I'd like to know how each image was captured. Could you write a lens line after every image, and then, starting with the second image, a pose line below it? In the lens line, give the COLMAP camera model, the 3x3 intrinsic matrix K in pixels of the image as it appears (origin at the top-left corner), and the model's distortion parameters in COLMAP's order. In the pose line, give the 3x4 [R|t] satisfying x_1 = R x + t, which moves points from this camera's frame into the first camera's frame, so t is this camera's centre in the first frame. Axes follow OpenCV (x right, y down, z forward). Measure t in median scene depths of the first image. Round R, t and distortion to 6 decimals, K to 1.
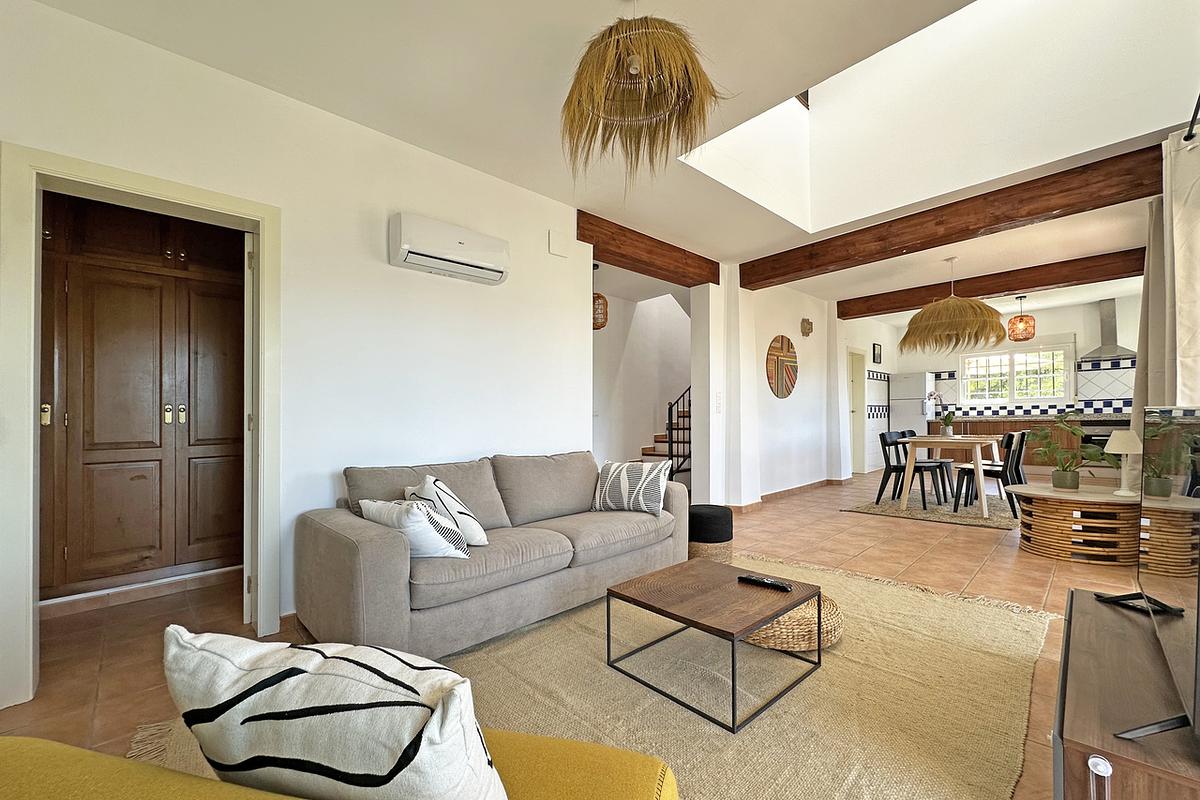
lens RADIAL K [[488.2, 0, 598.4], [0, 488.2, 407.4], [0, 0, 1]] dist [-0.010910, -0.000004]
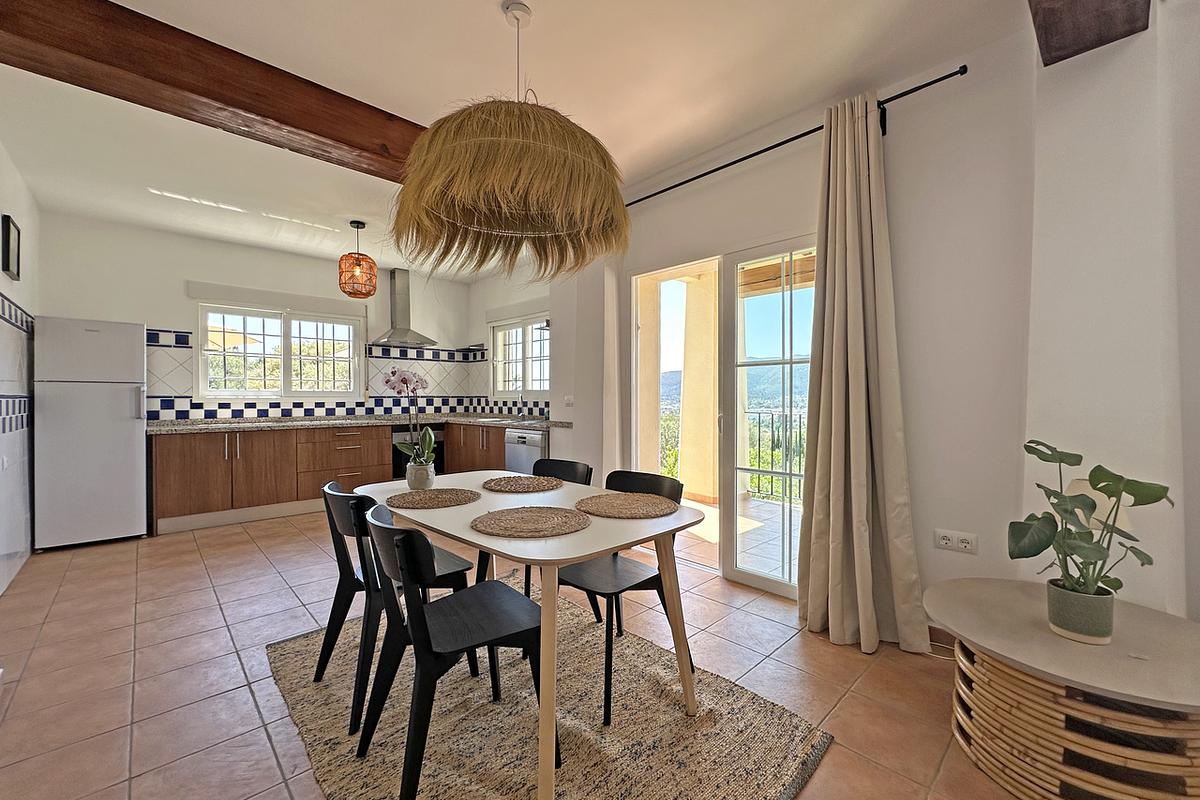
lens RADIAL K [[488.2, 0, 598.5], [0, 488.2, 407.9], [0, 0, 1]] dist [-0.010910, -0.000004]
pose [[-0.006705, 0.013835, 0.999882, 0.222037], [-0.011352, 0.999839, -0.013911, 0.008022], [-0.999913, -0.011444, -0.006547, 0.580182]]
